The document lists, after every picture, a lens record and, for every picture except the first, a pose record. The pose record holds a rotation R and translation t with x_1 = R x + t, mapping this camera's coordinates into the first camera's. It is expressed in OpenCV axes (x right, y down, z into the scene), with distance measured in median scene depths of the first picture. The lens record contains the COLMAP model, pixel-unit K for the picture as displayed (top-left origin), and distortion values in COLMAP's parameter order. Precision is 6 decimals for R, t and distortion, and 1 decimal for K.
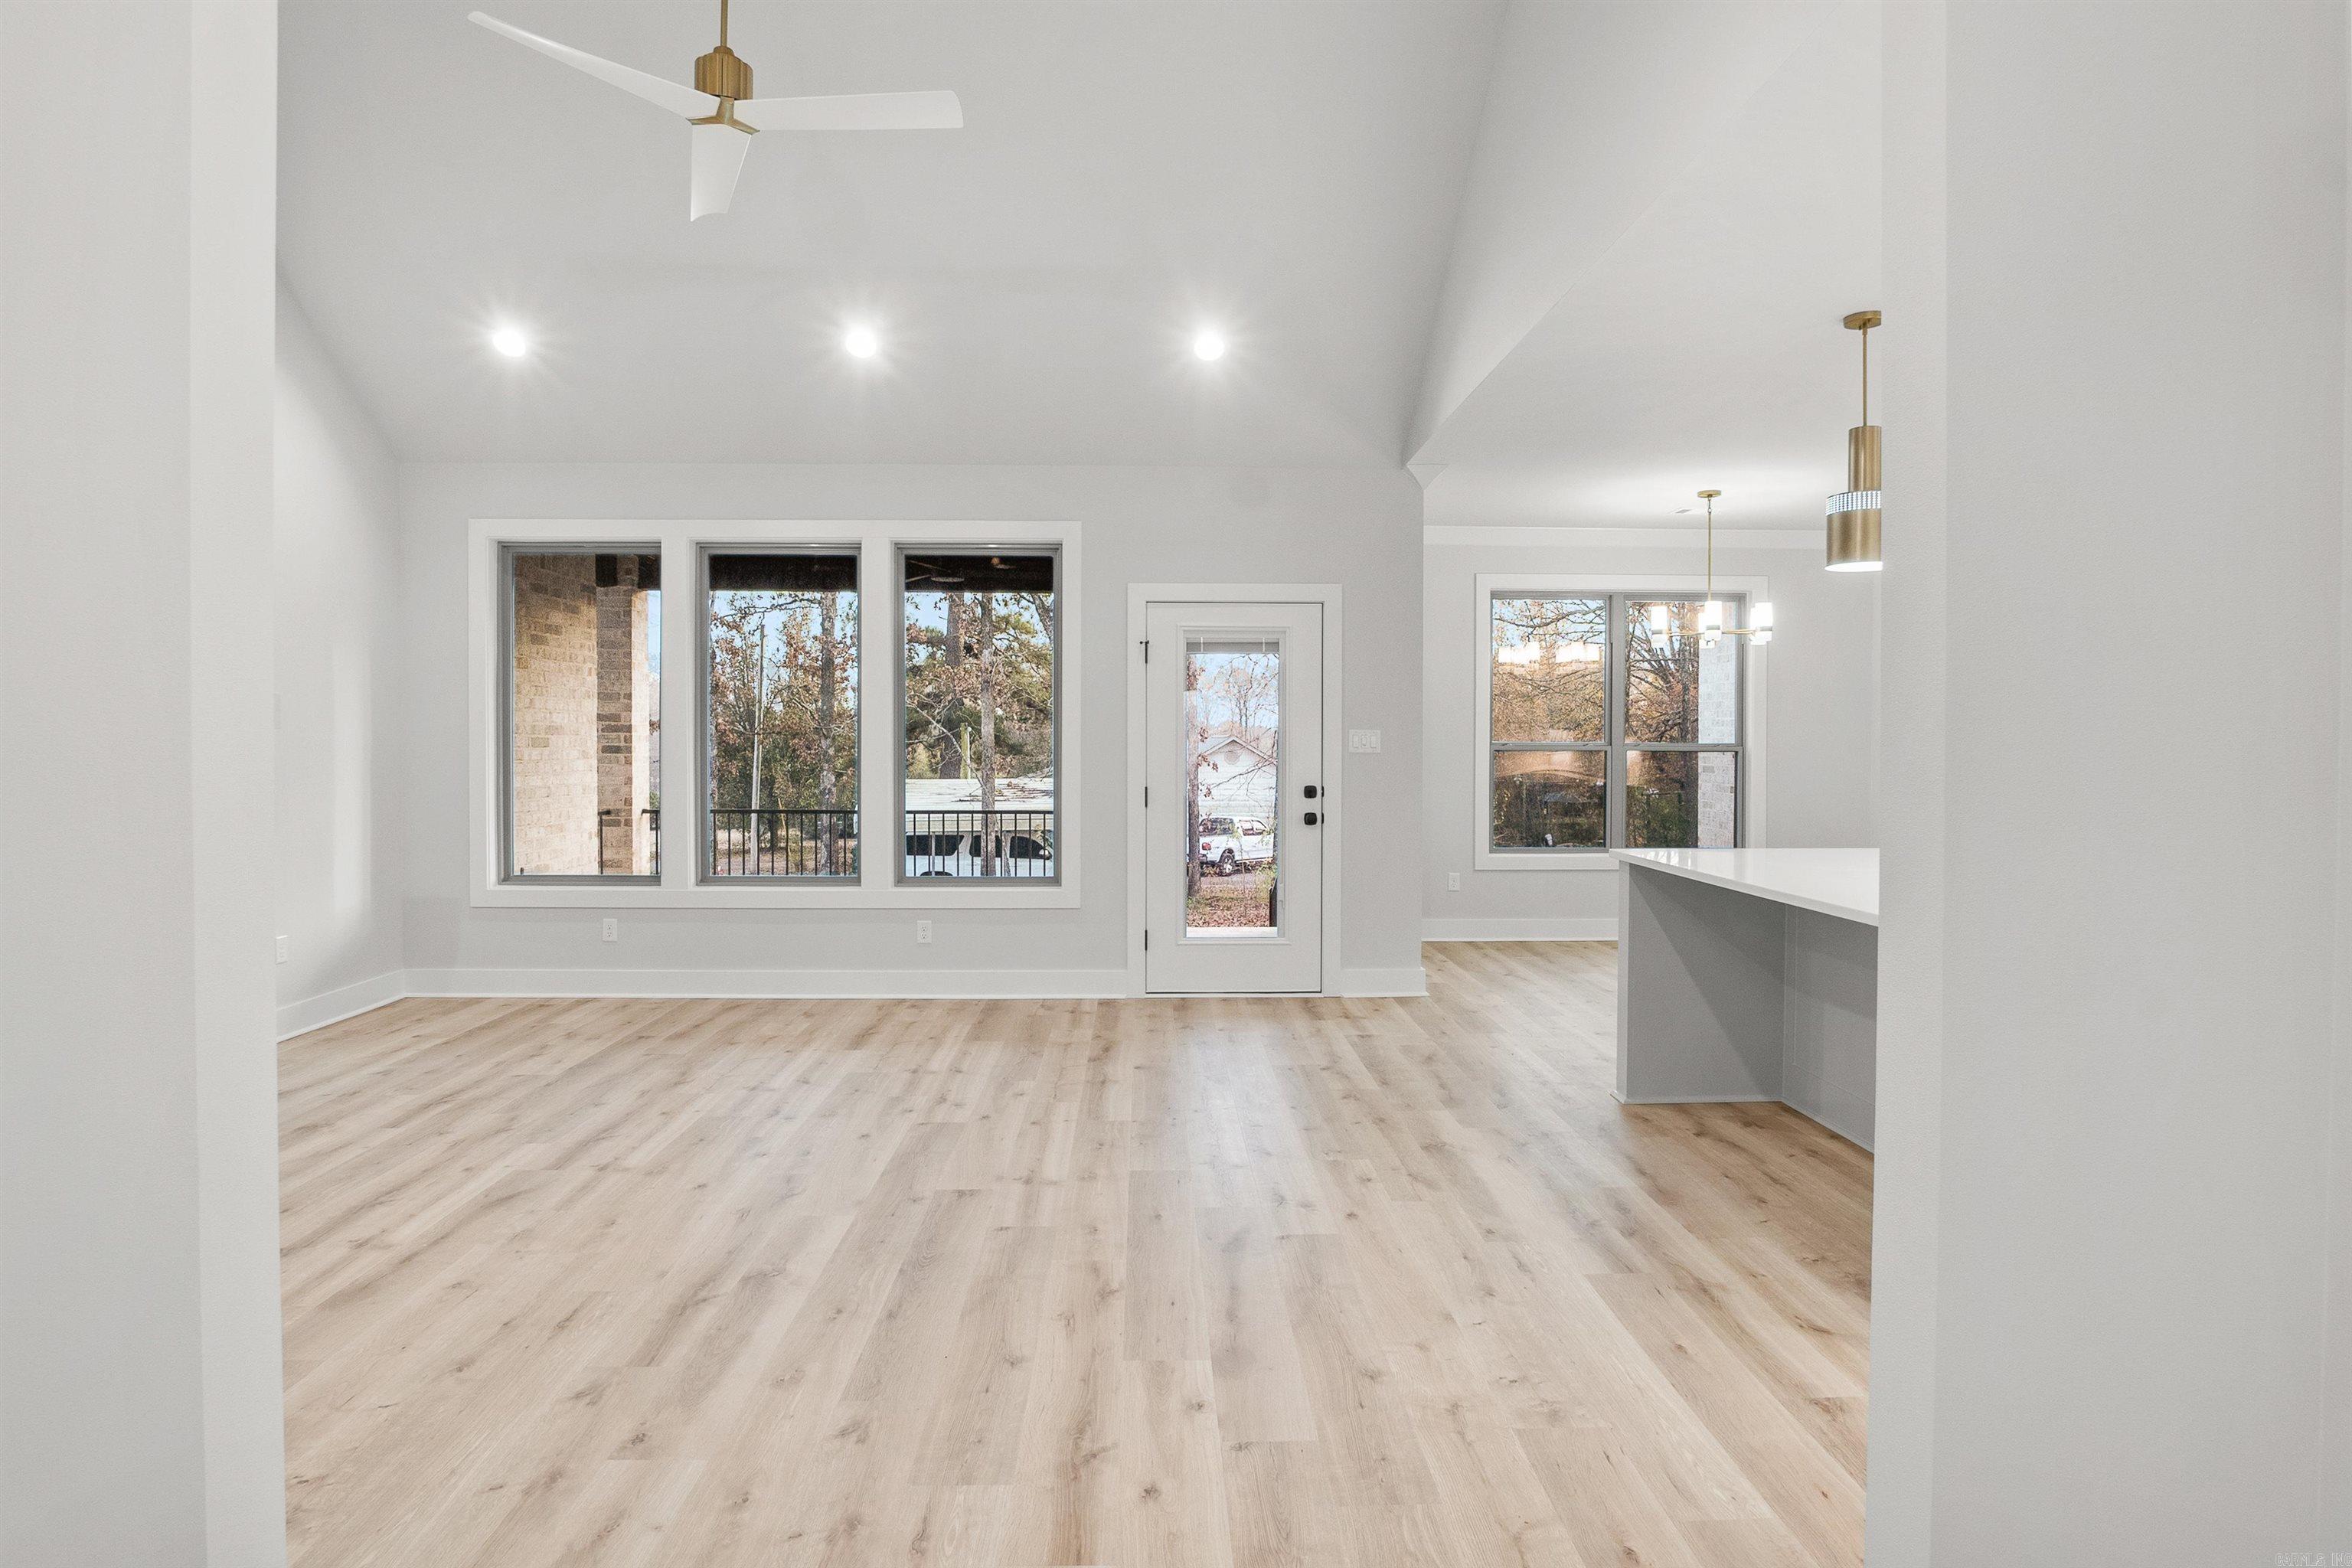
lens RADIAL K [[1265.2, 0, 1185.4], [0, 1265.2, 747.8], [0, 0, 1]] dist [-0.033894, 0.008544]
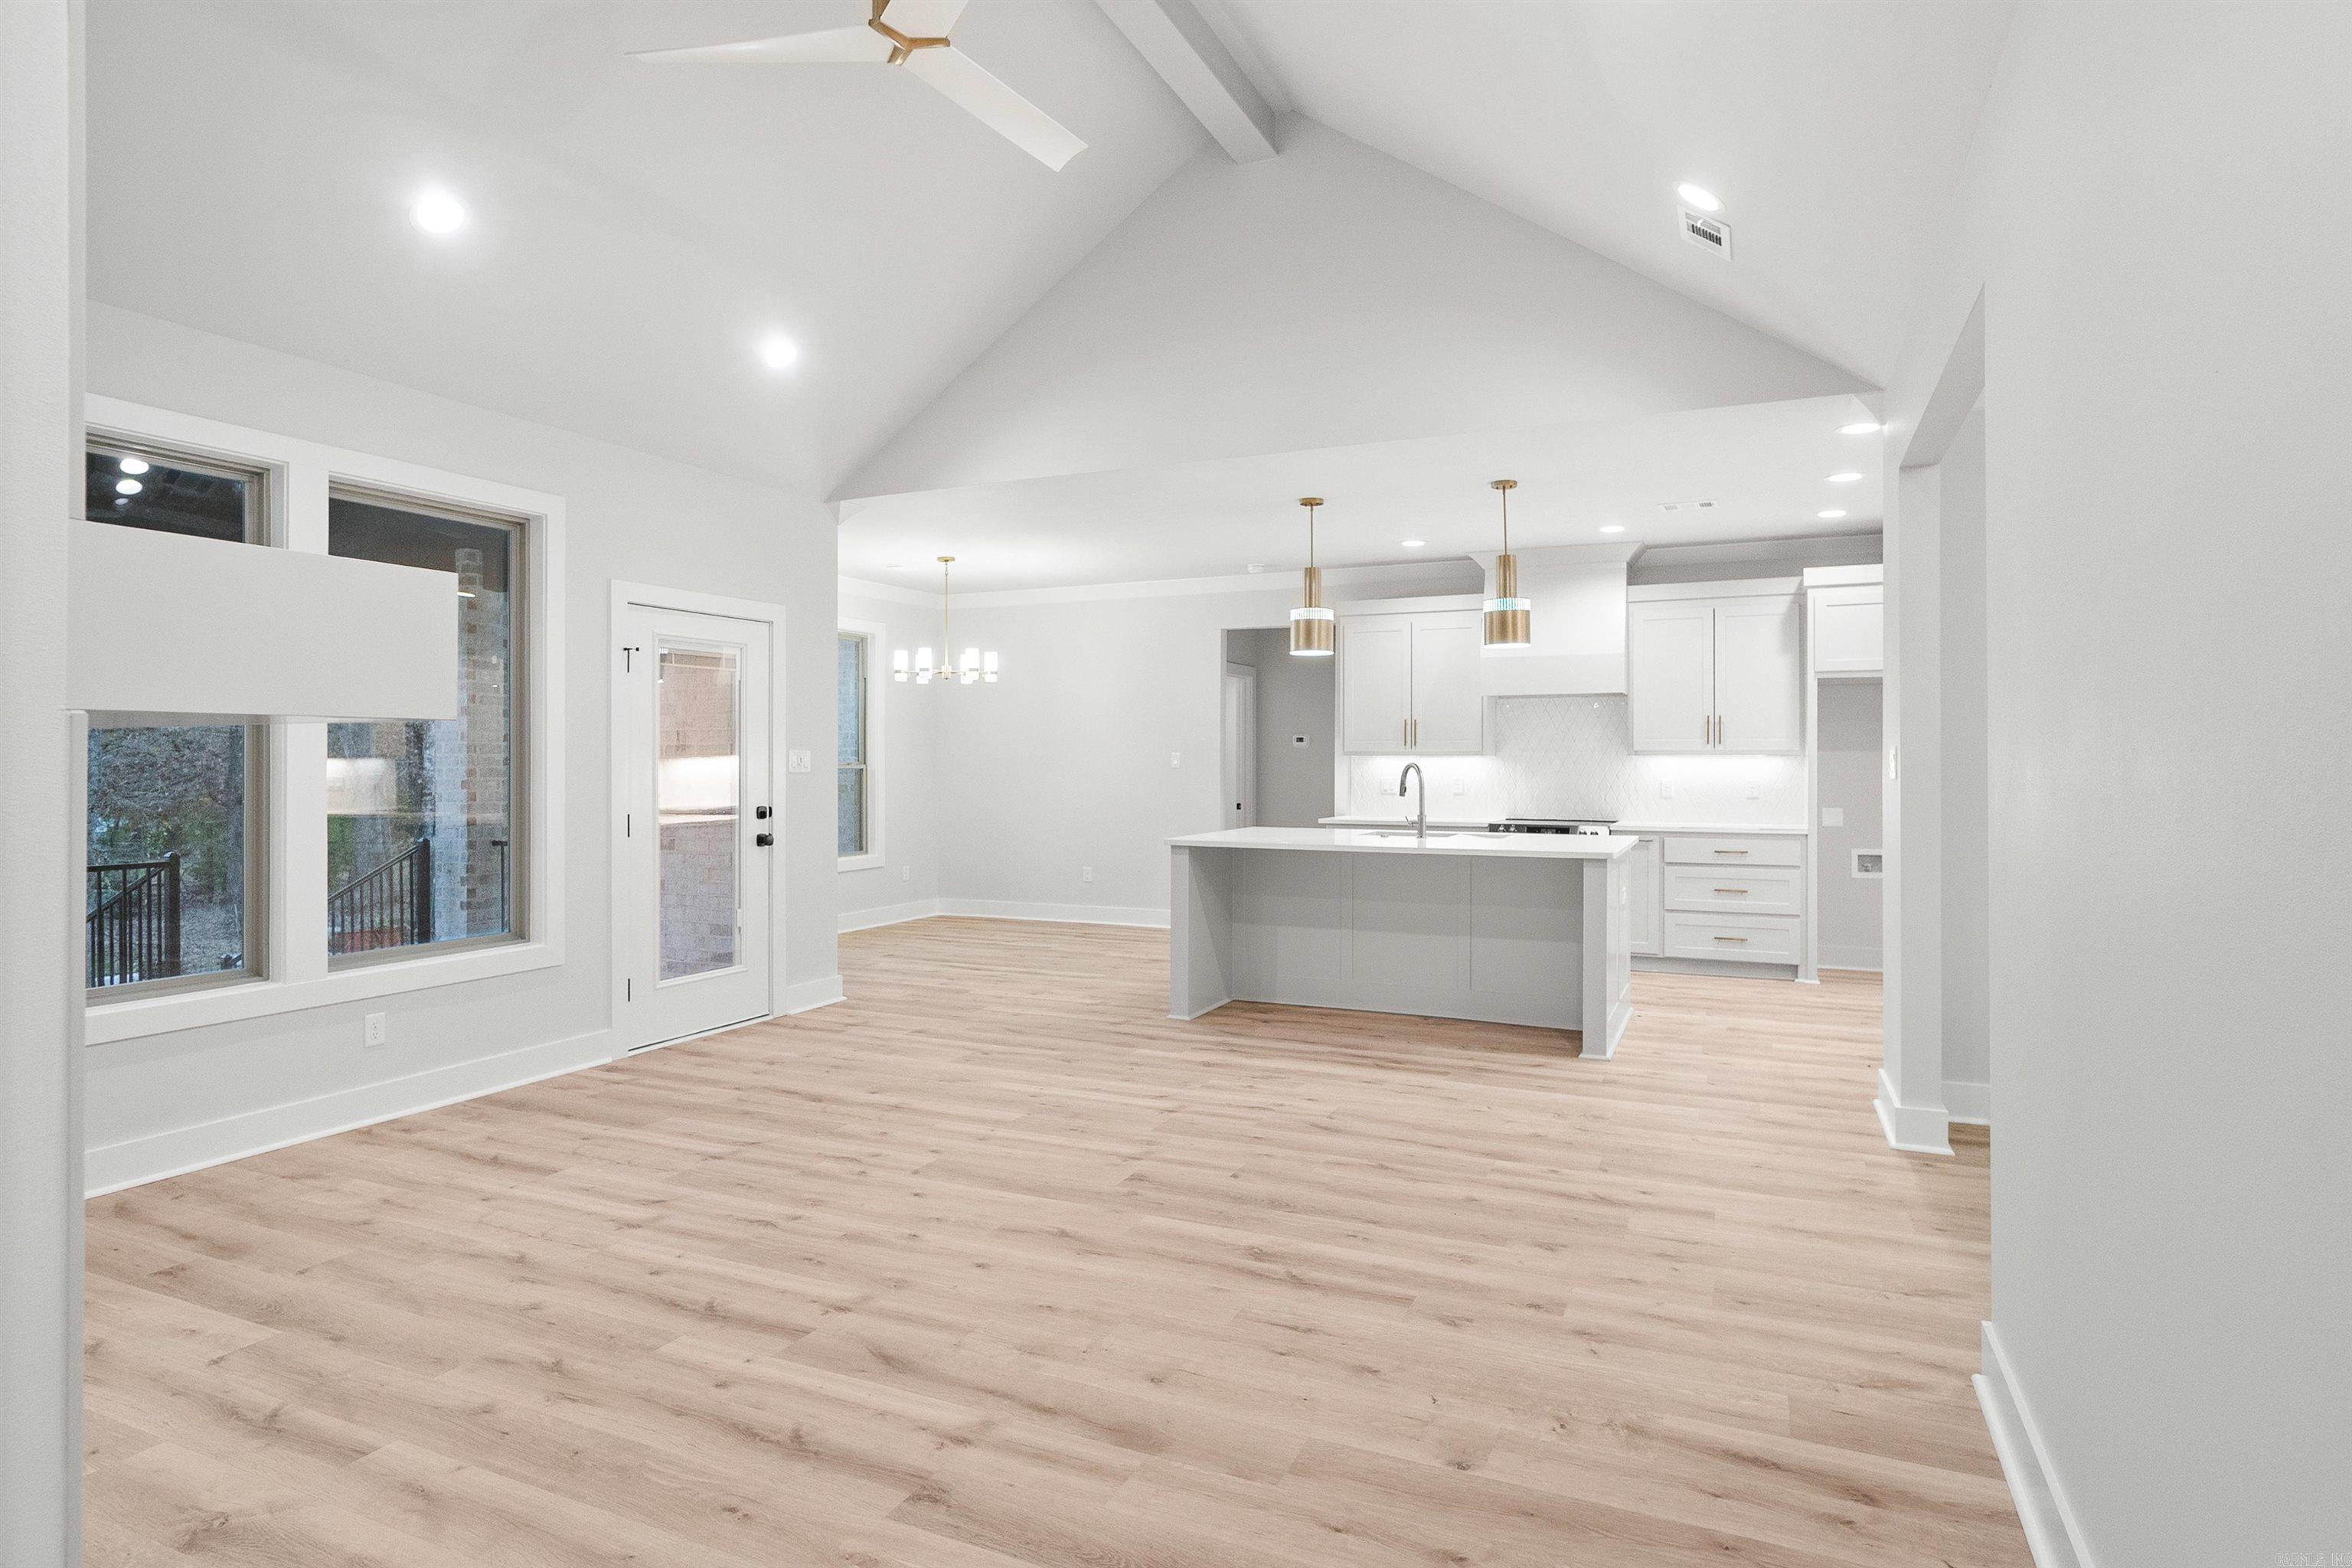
lens RADIAL K [[1257.0, 0, 1184.7], [0, 1257.0, 766.1], [0, 0, 1]] dist [-0.013555, -0.002370]
pose [[0.441580, -0.006642, 0.897197, -1.048116], [0.007099, 0.999967, 0.003909, -0.005041], [-0.897194, 0.004643, 0.441612, 0.450409]]
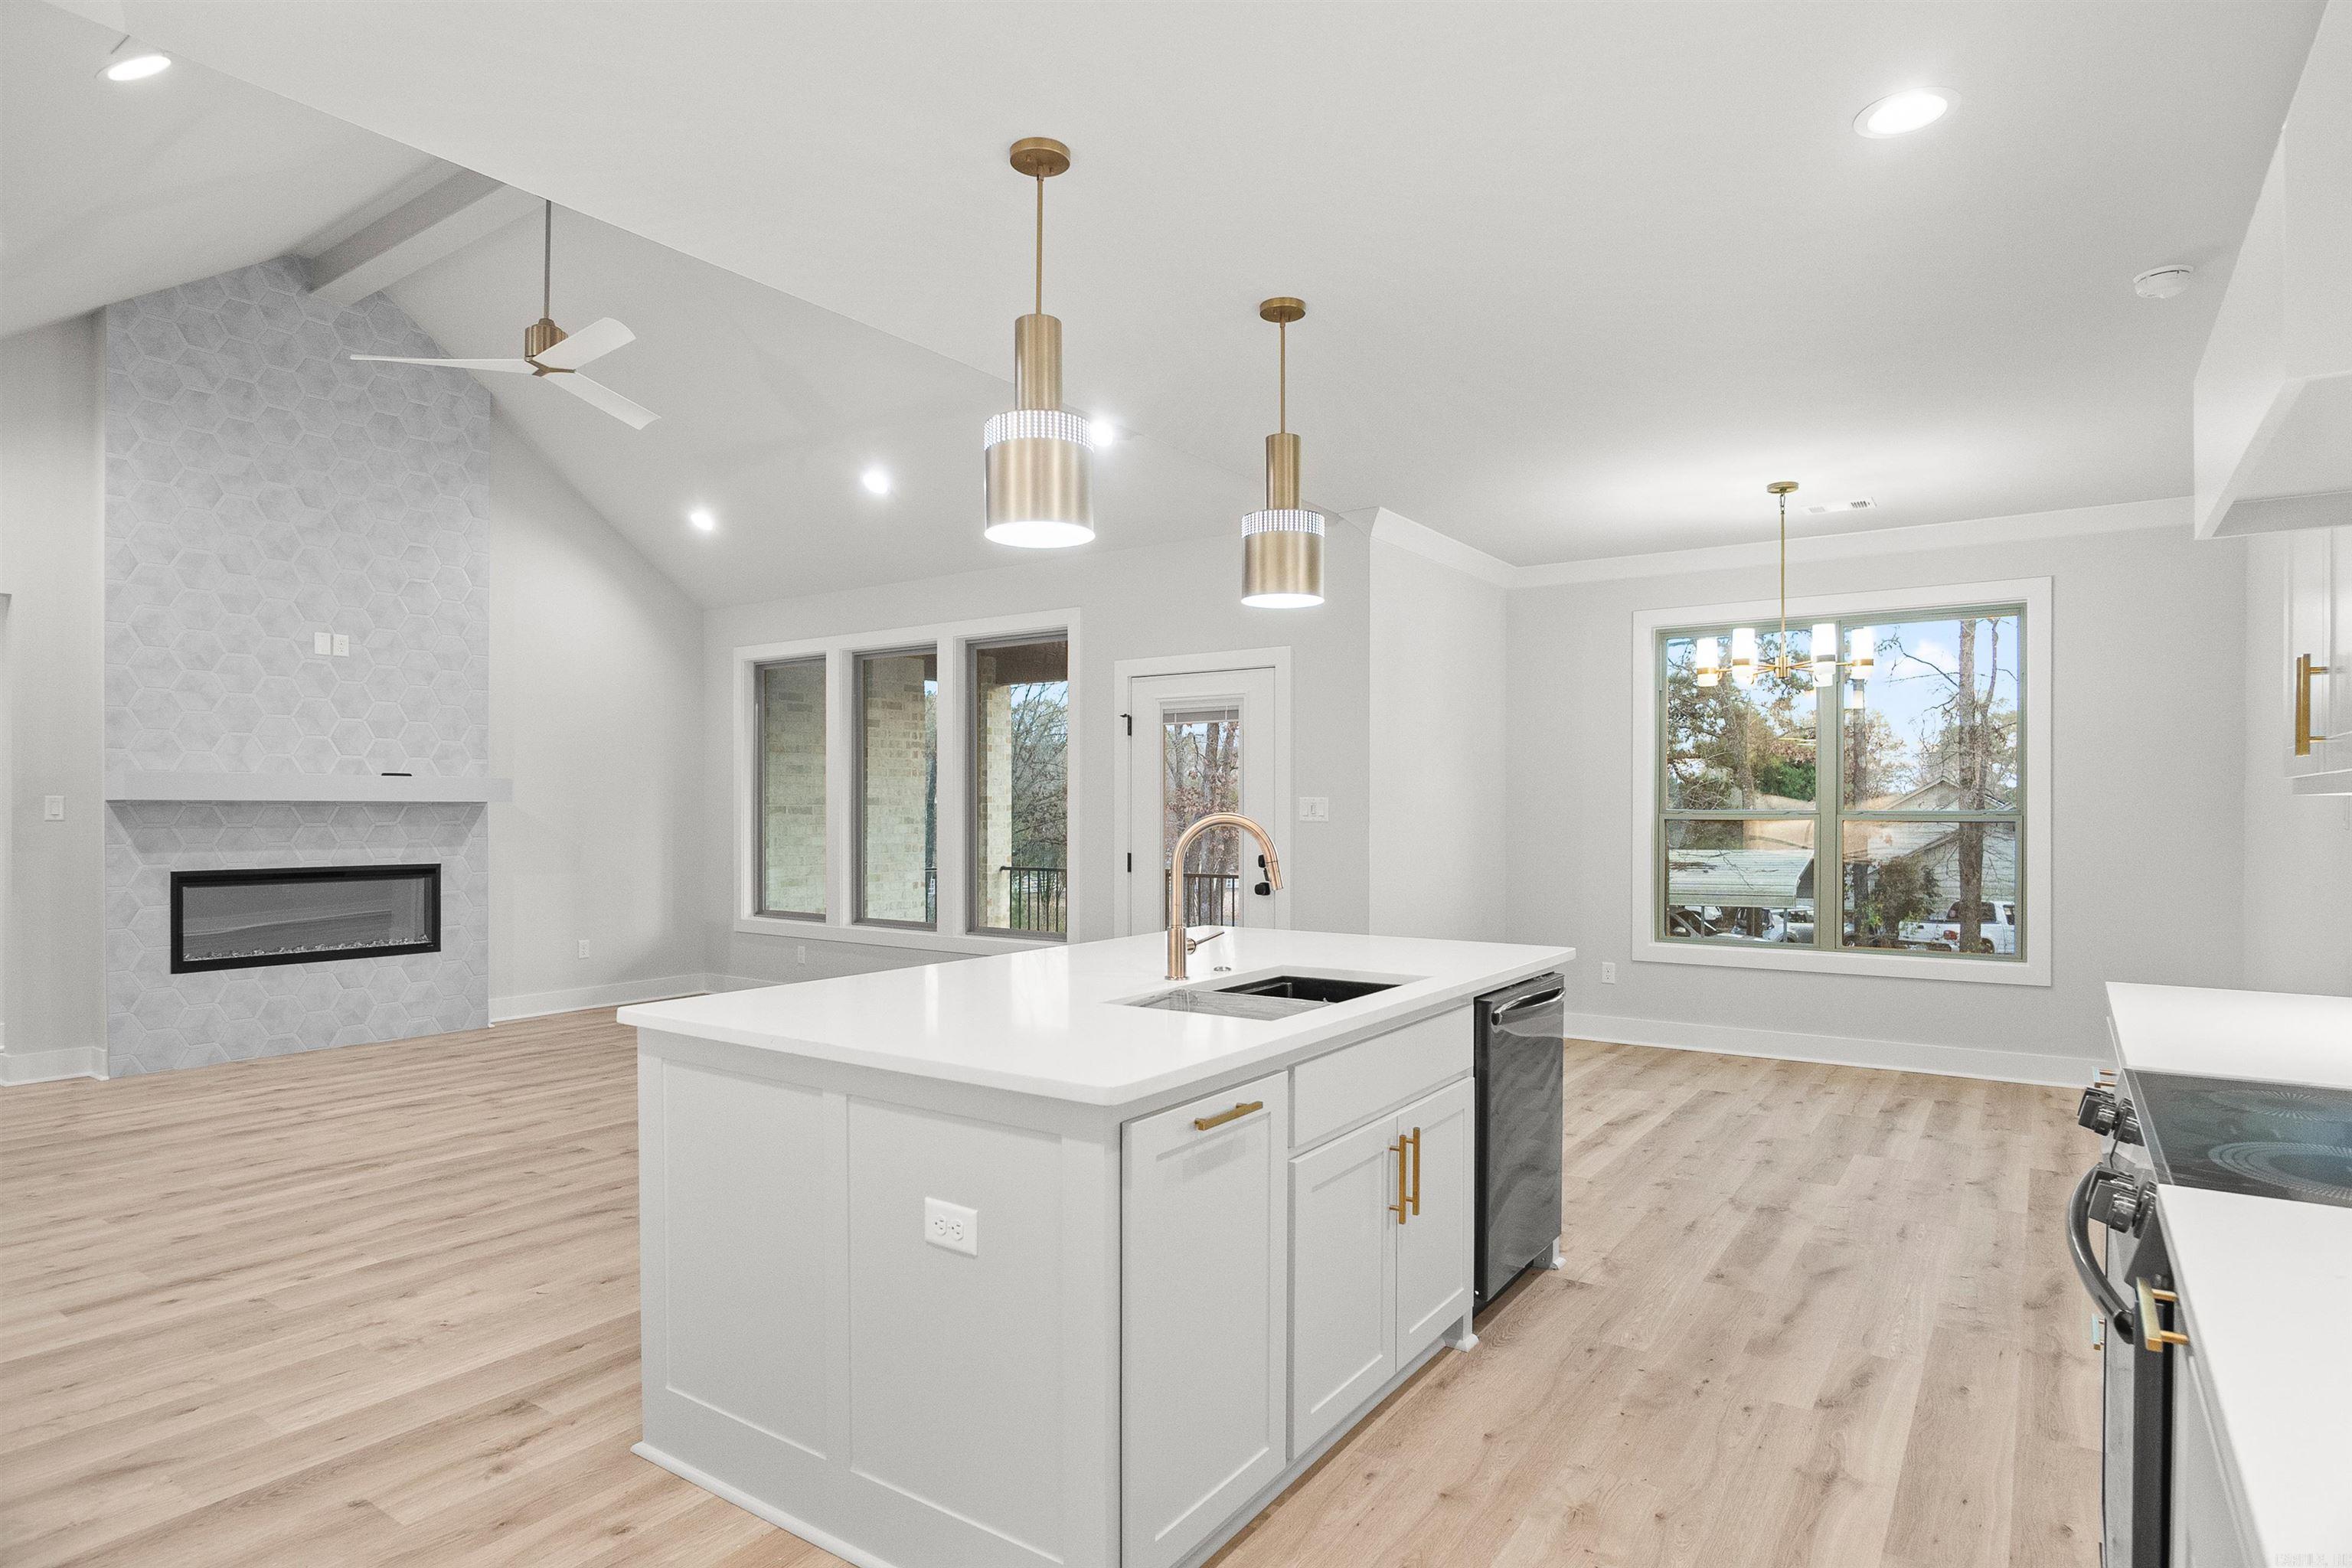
lens RADIAL K [[1271.8, 0, 1183.8], [0, 1271.8, 822.8], [0, 0, 1]] dist [-0.040204, 0.013399]
pose [[0.805260, 0.004552, -0.592904, 1.043091], [-0.002110, 0.999986, 0.004812, 0.001160], [0.592918, -0.002624, 0.805259, 0.289495]]
